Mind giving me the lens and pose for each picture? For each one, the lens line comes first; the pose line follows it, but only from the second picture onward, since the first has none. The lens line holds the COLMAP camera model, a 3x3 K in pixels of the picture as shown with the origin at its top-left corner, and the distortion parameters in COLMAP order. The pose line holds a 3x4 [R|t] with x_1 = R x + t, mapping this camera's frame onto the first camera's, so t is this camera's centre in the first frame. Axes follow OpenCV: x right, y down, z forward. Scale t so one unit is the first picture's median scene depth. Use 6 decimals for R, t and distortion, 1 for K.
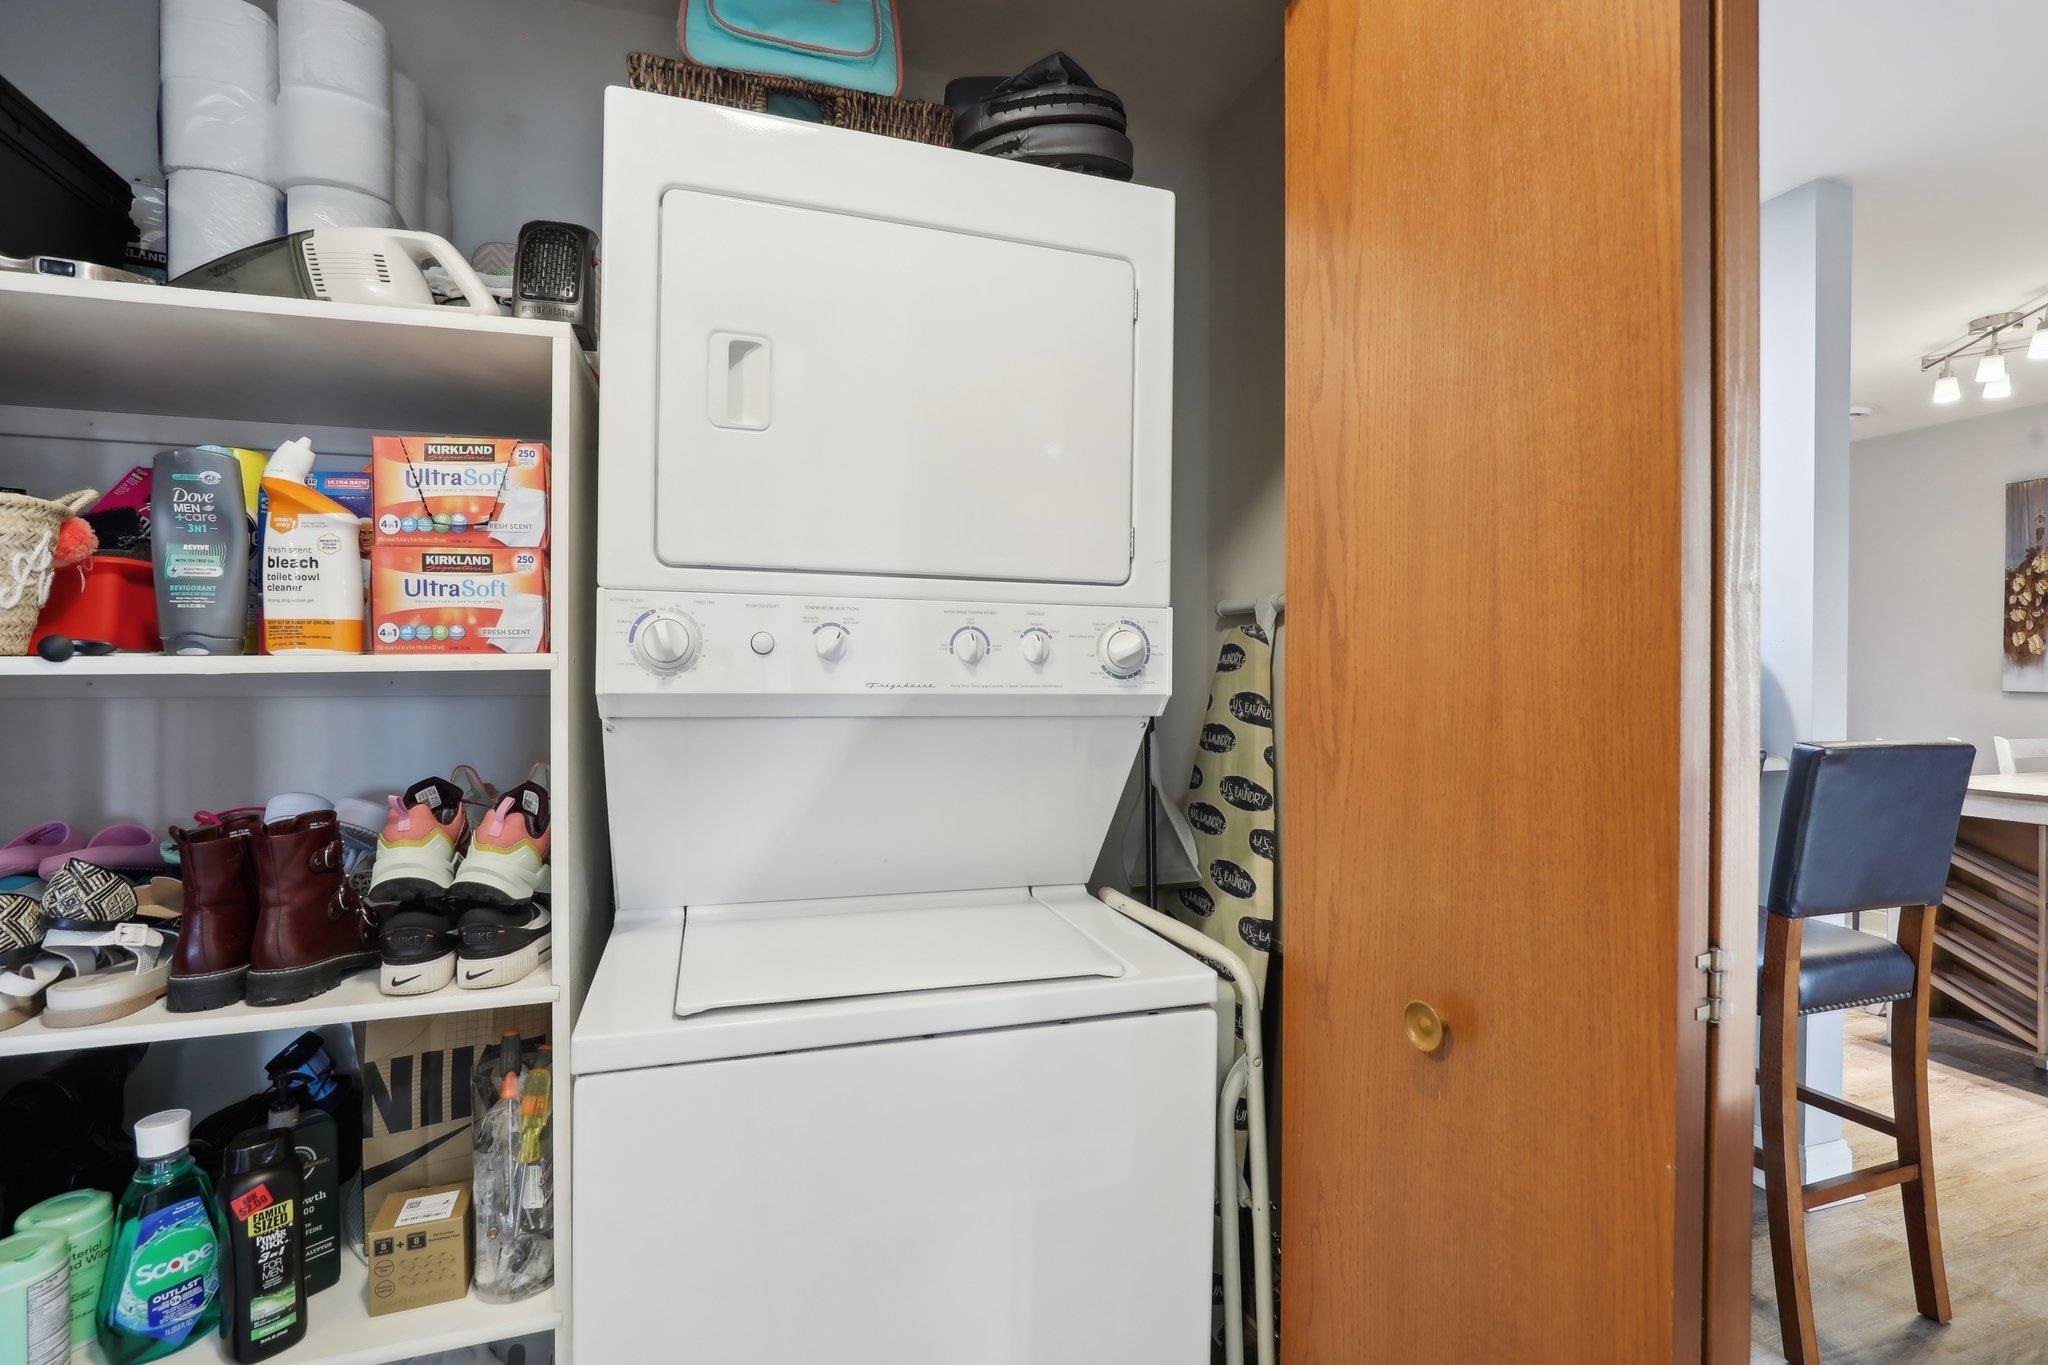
lens RADIAL K [[958.8, 0, 1037.6], [0, 958.8, 668.3], [0, 0, 1]] dist [-0.015181, 0.001451]
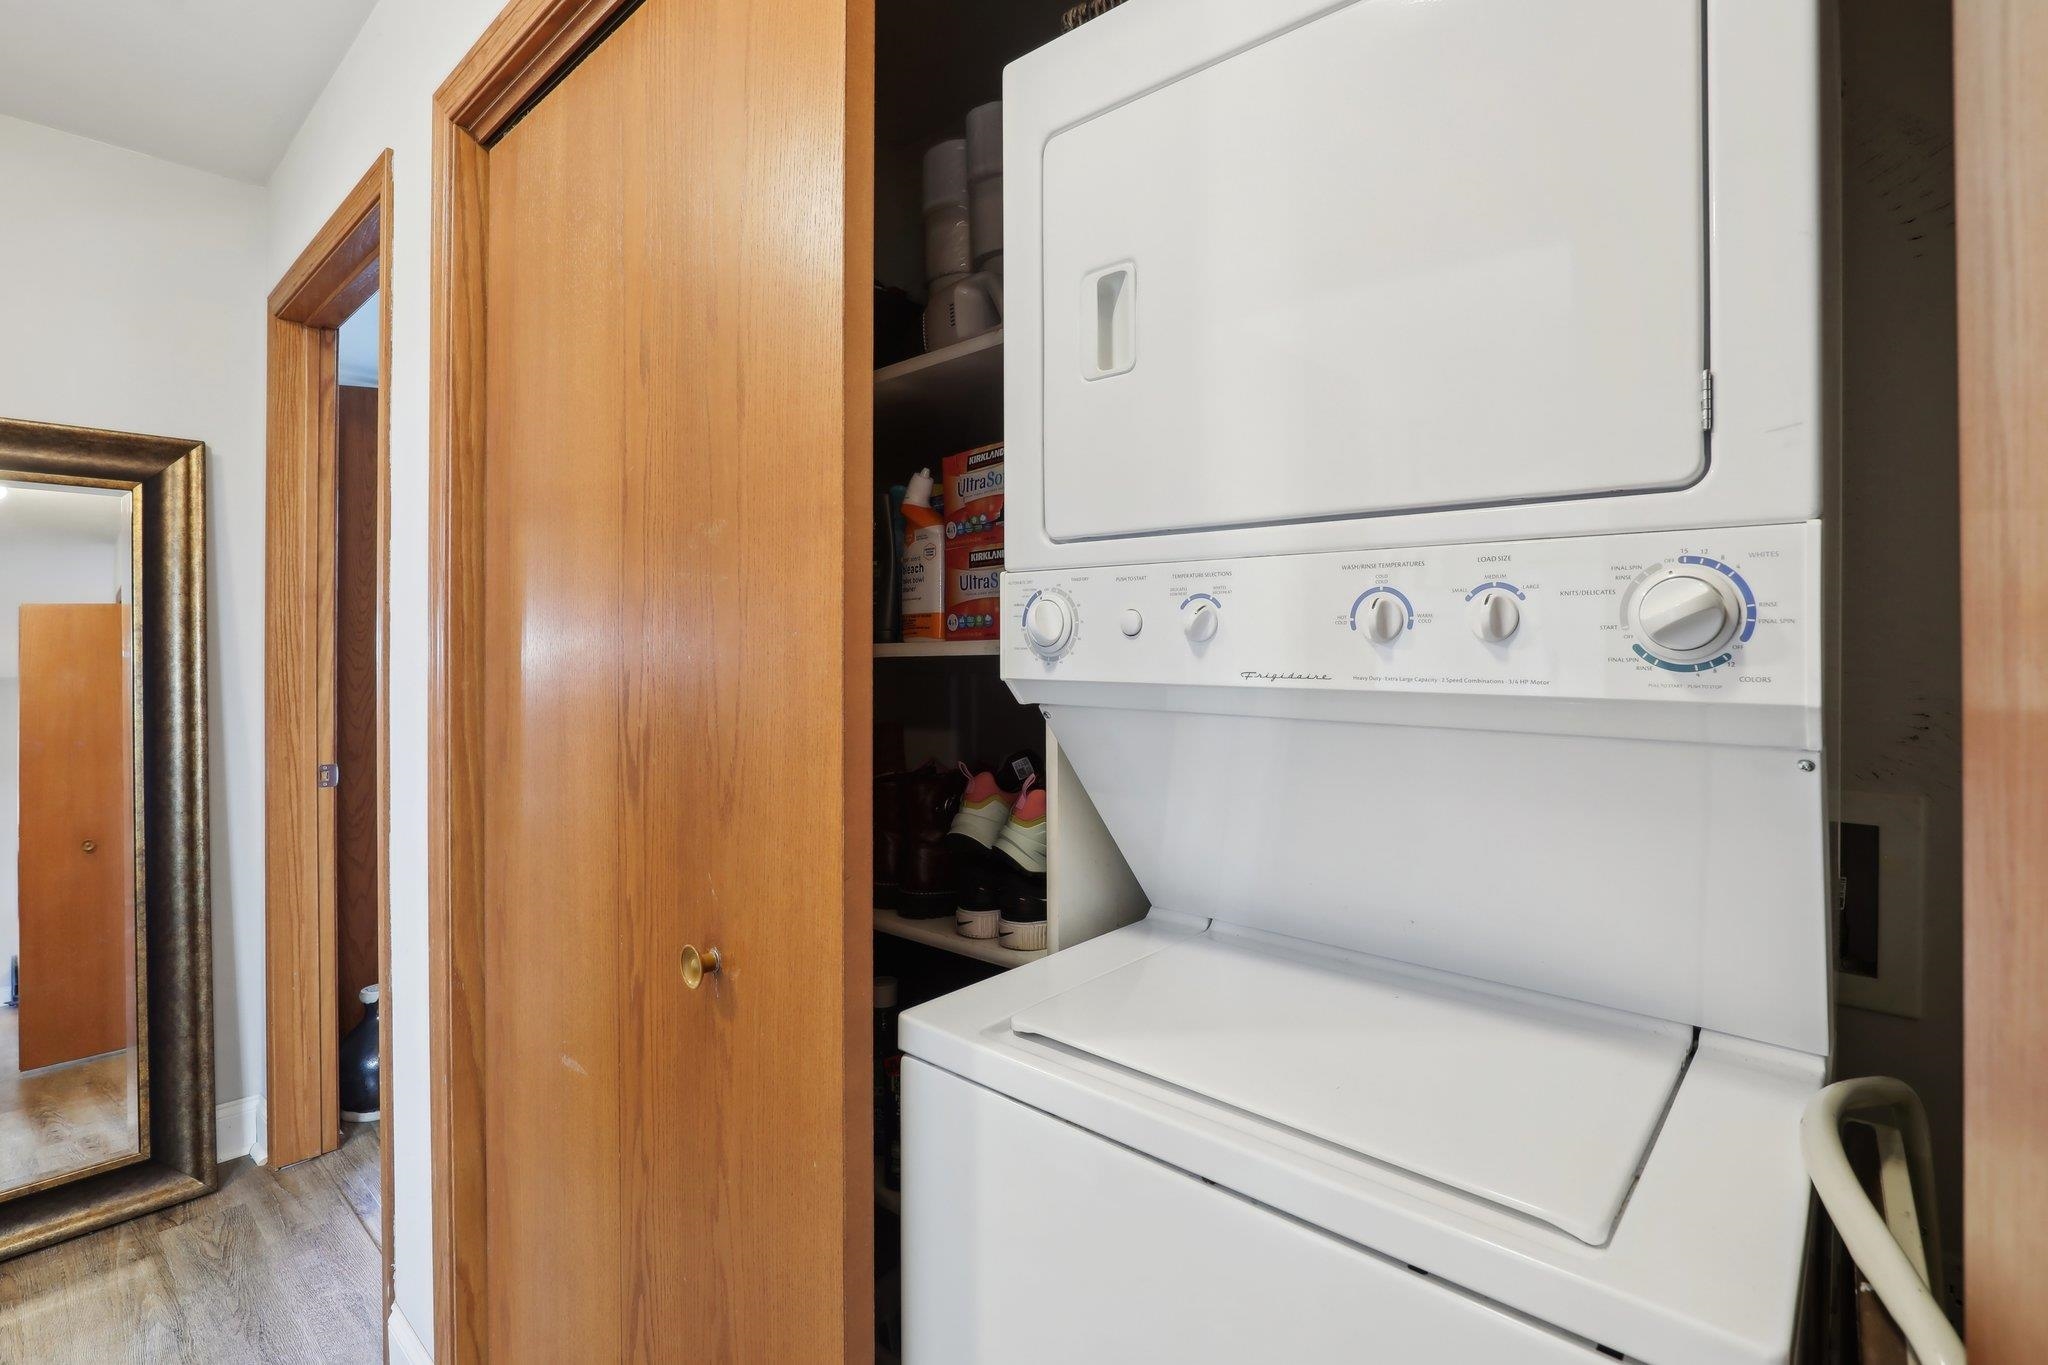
lens RADIAL K [[962.0, 0, 1025.4], [0, 962.0, 638.2], [0, 0, 1]] dist [-0.000482, 0.000234]
pose [[0.497220, -0.014036, -0.867511, 0.371987], [0.007252, 0.999901, -0.012022, -0.002921], [0.867594, -0.000314, 0.497273, 0.461644]]
